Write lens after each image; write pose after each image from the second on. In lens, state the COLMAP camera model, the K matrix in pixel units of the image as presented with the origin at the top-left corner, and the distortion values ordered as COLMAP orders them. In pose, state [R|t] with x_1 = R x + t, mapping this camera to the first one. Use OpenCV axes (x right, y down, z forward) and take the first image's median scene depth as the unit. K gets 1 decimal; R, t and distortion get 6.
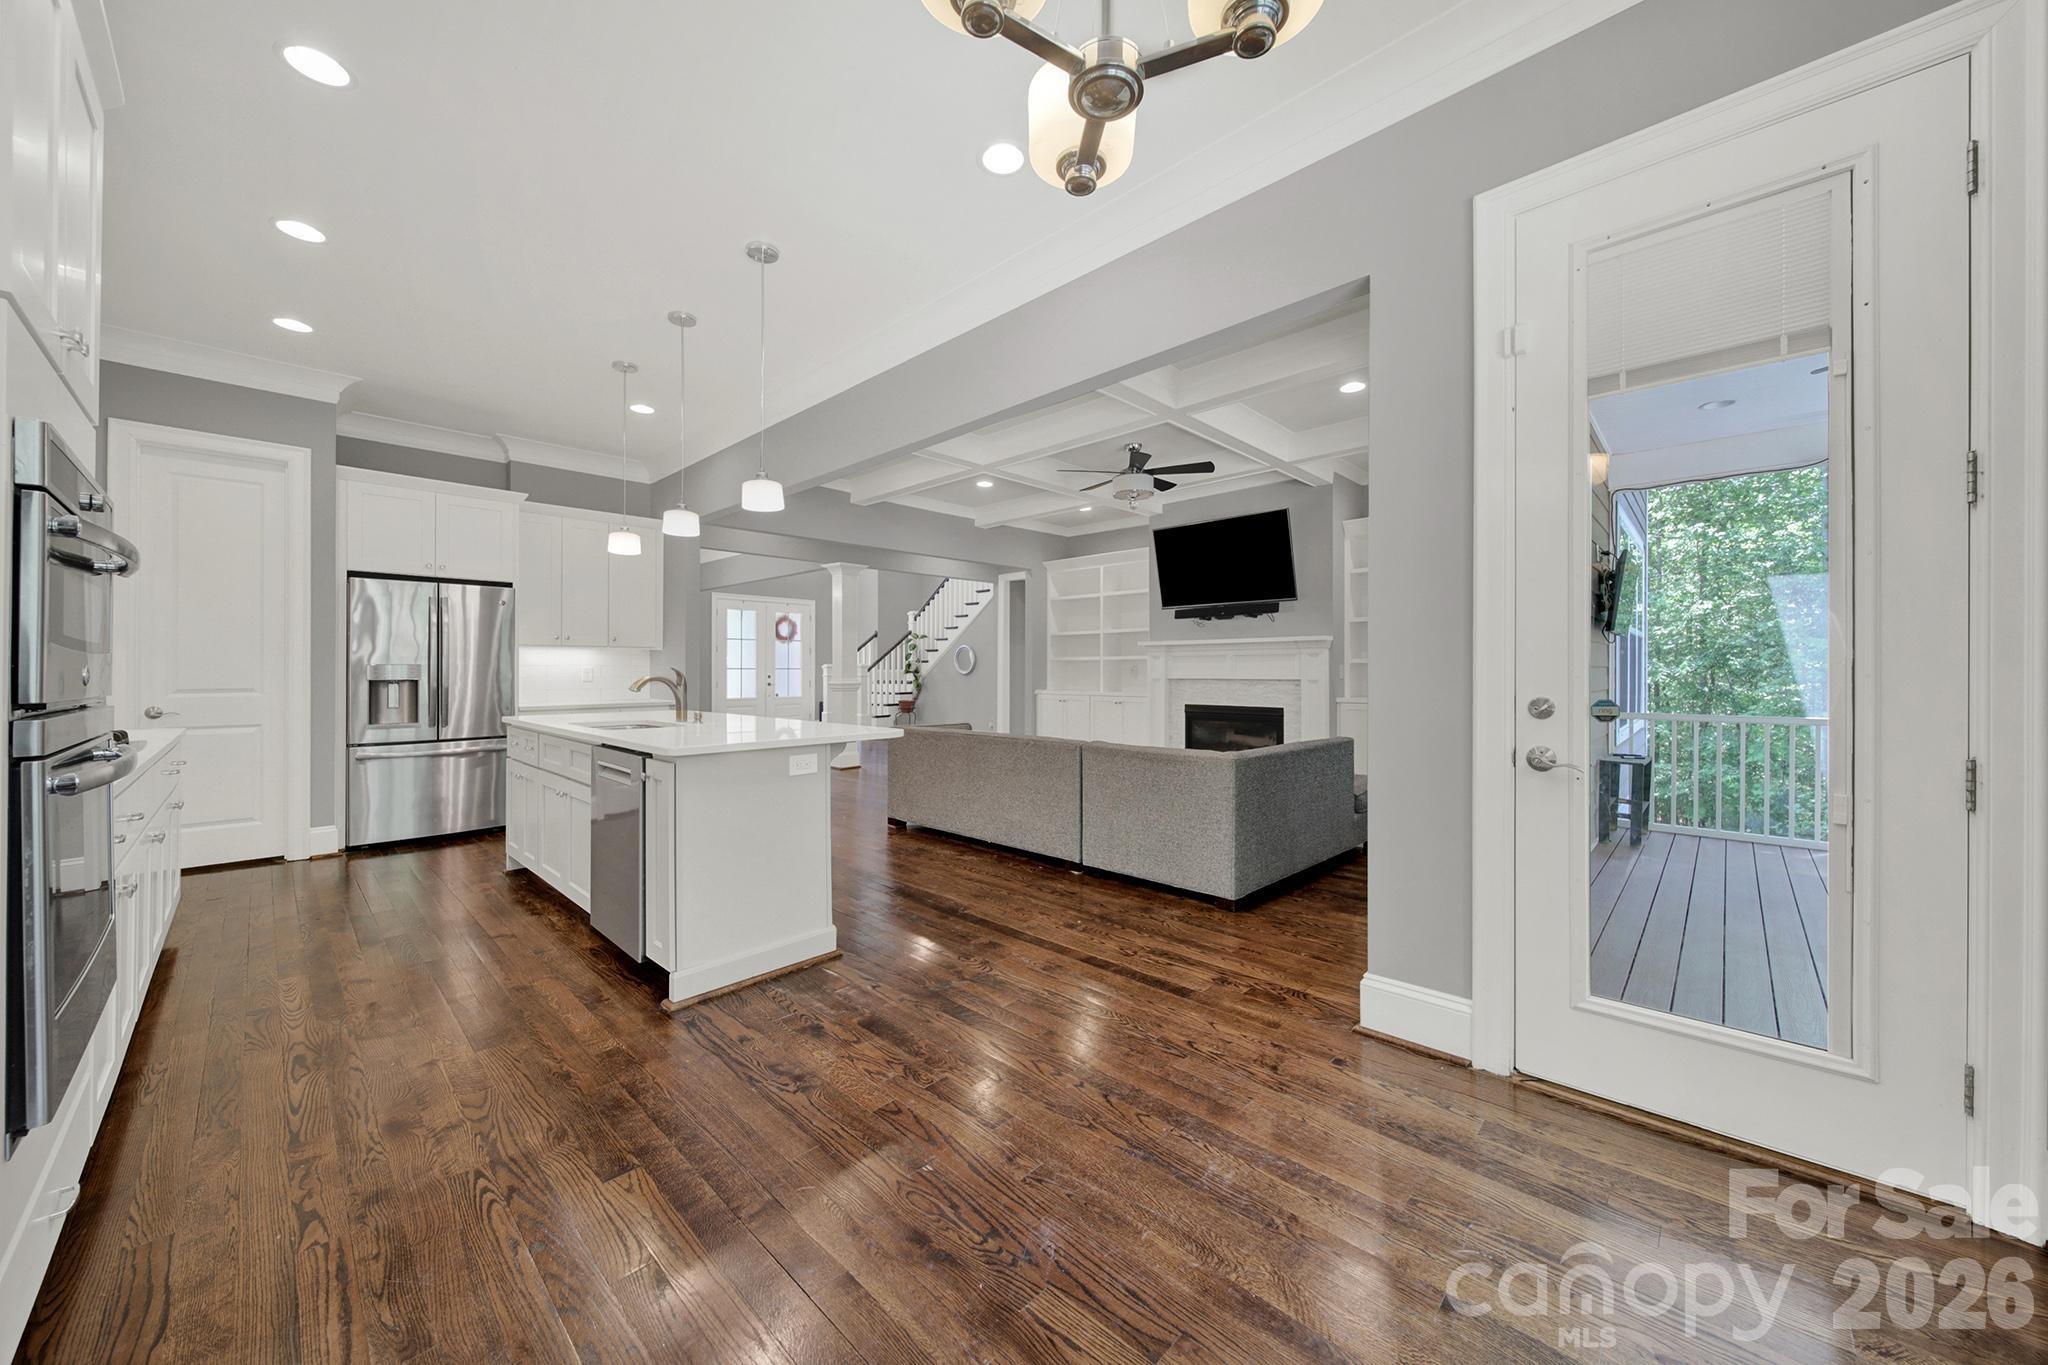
lens RADIAL K [[735.4, 0, 1029.1], [0, 735.4, 671.1], [0, 0, 1]] dist [0.001082, 0.000022]
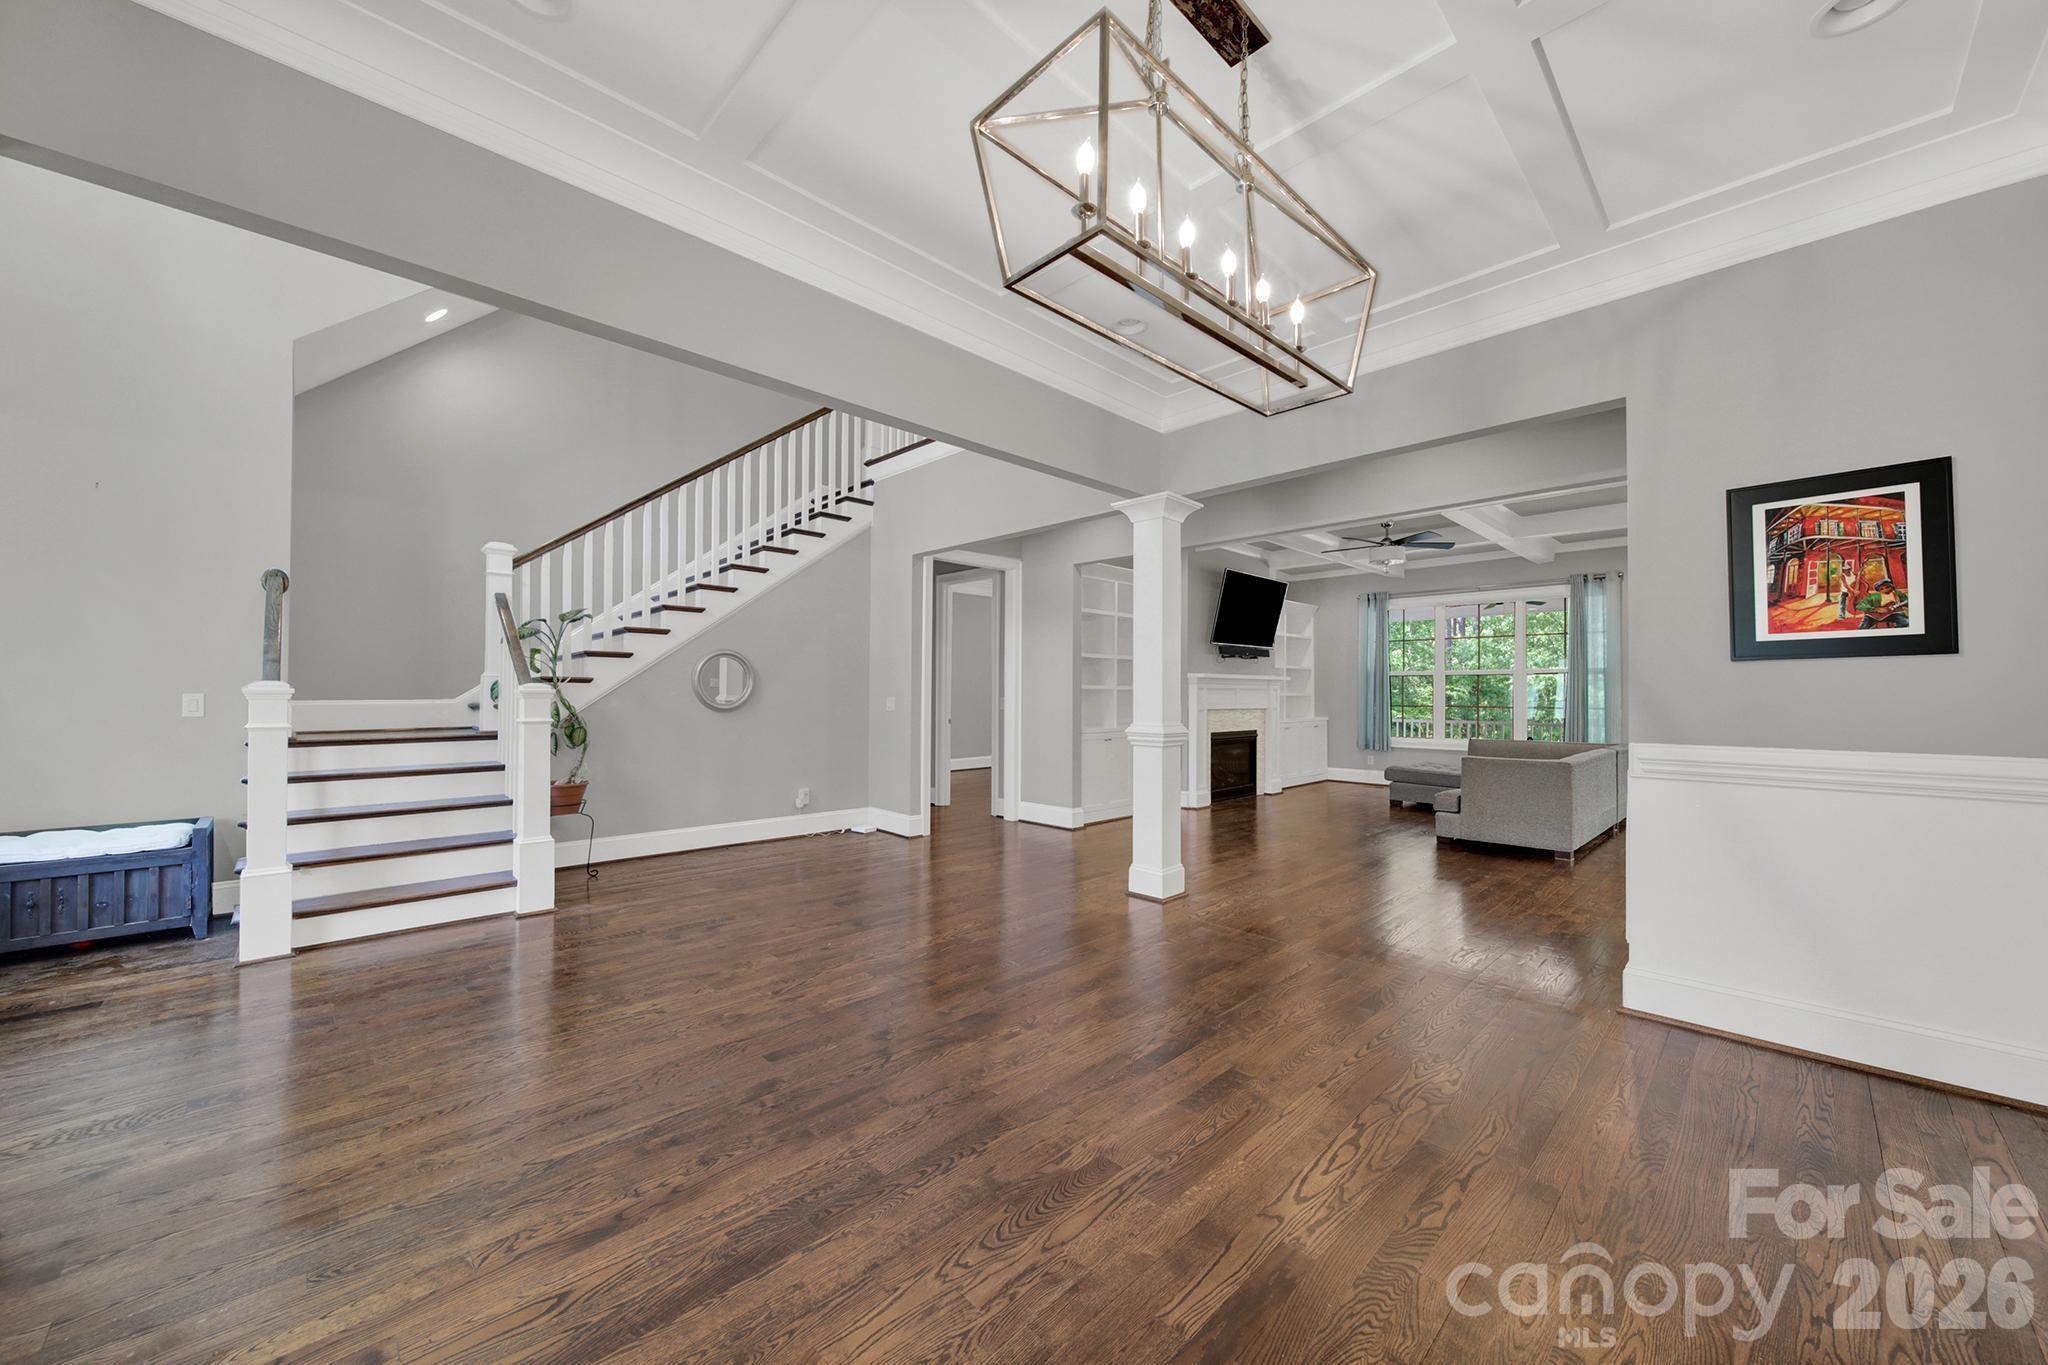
lens RADIAL K [[751.4, 0, 1024.0], [0, 751.4, 682.5], [0, 0, 1]] dist [0.001088, 0.000139]
pose [[0.039314, 0.017805, 0.999068, -0.912481], [-0.001451, 0.999841, -0.017762, -0.009035], [-0.999226, -0.000752, 0.039334, 1.235700]]
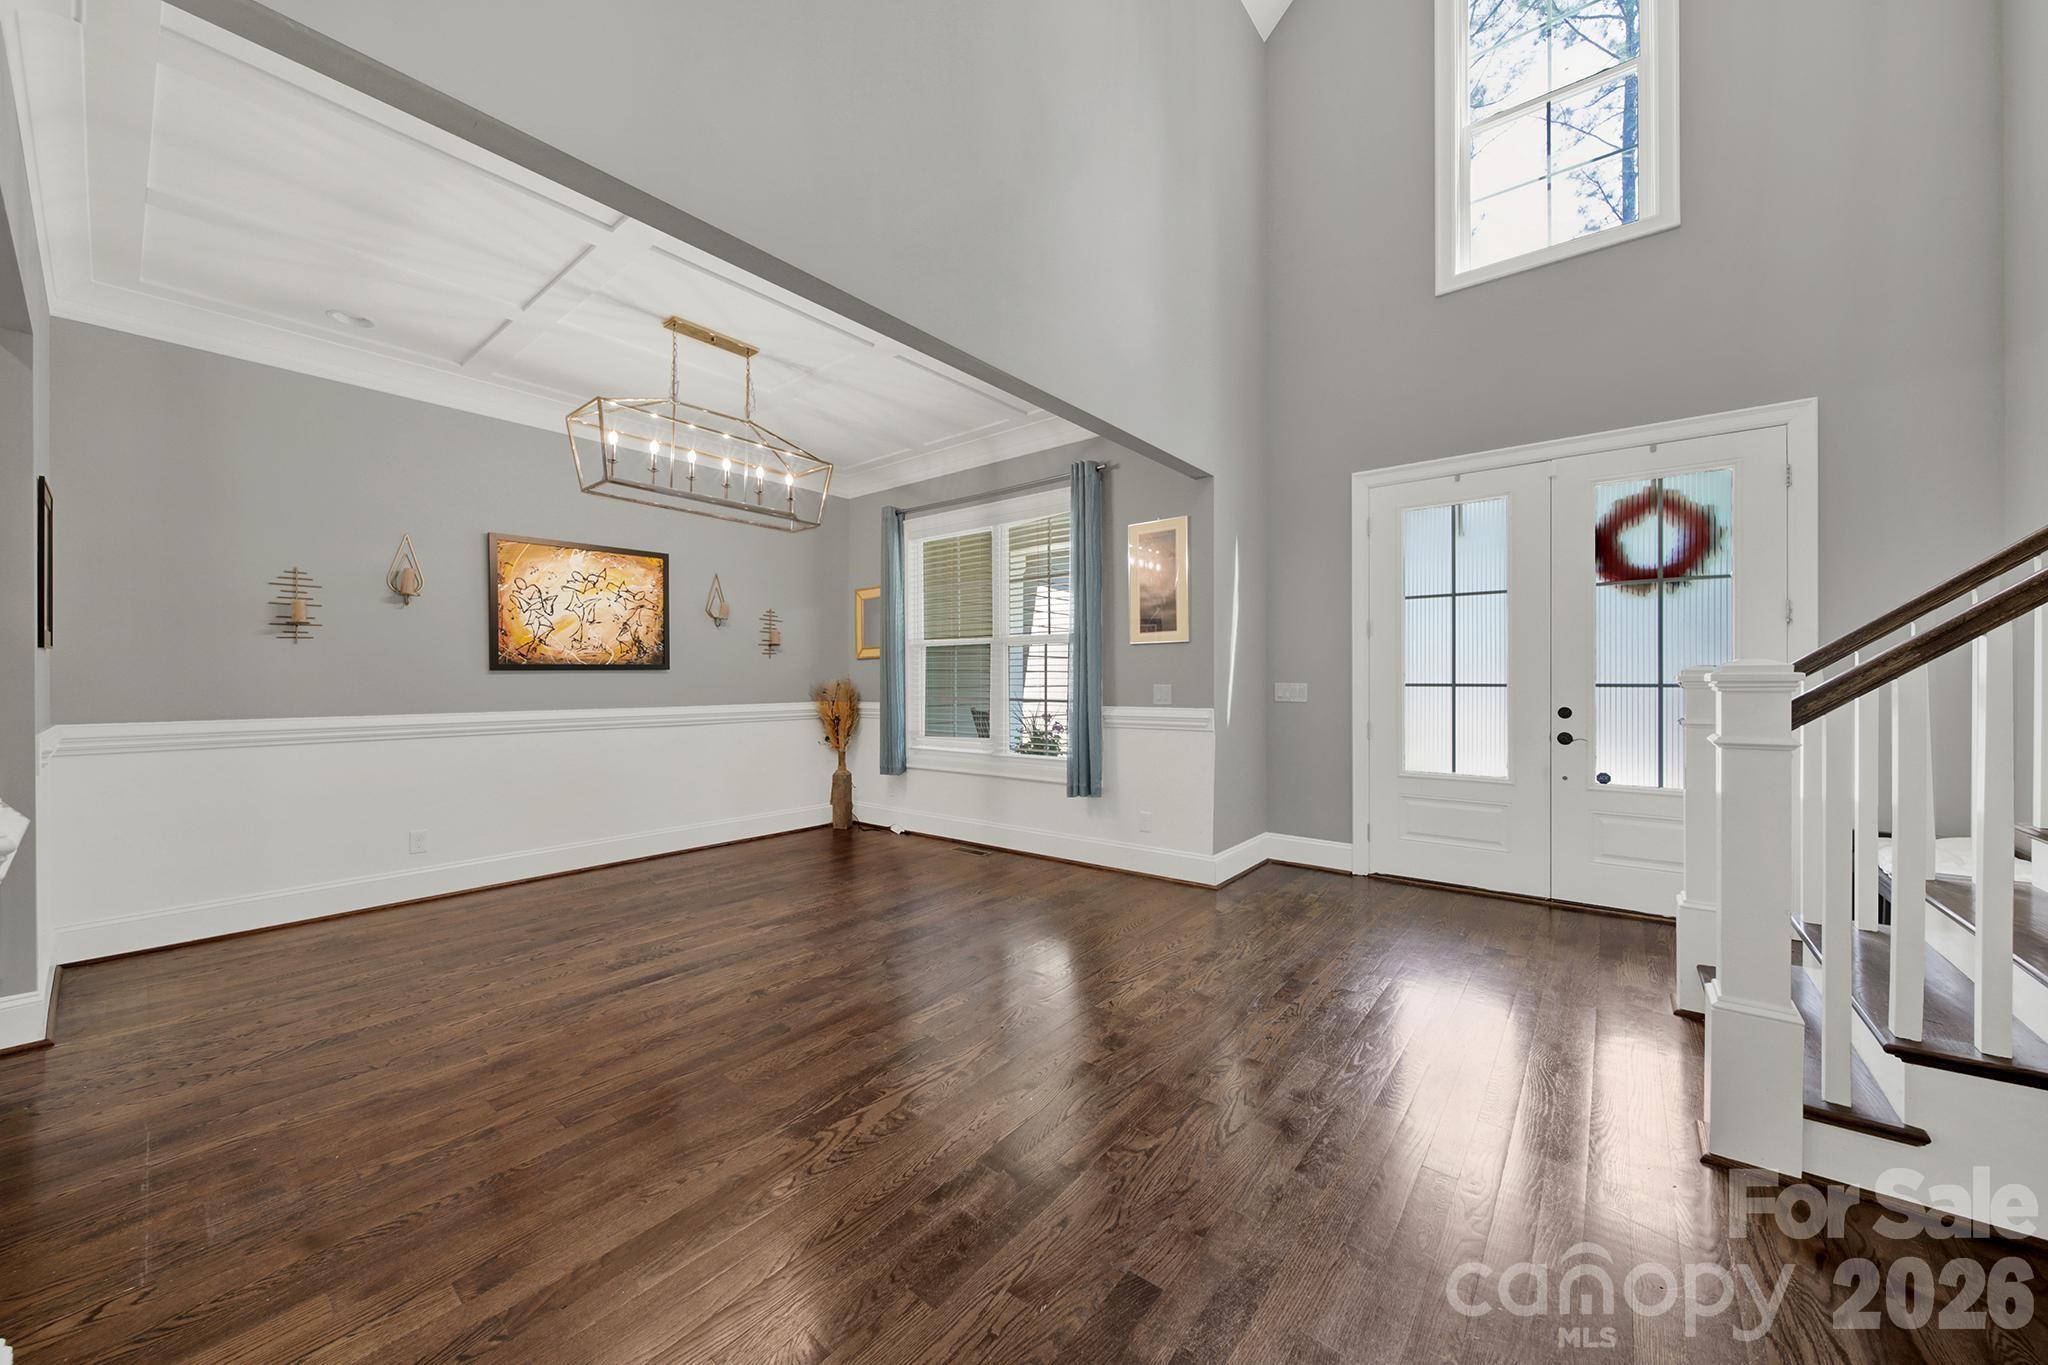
lens RADIAL K [[743.2, 0, 1020.7], [0, 743.2, 688.5], [0, 0, 1]] dist [0.001310, 0.000081]
pose [[0.081602, 0.011520, -0.996598, -0.137921], [0.000836, 0.999932, 0.011627, -0.010366], [0.996665, -0.001782, 0.081587, 1.353963]]
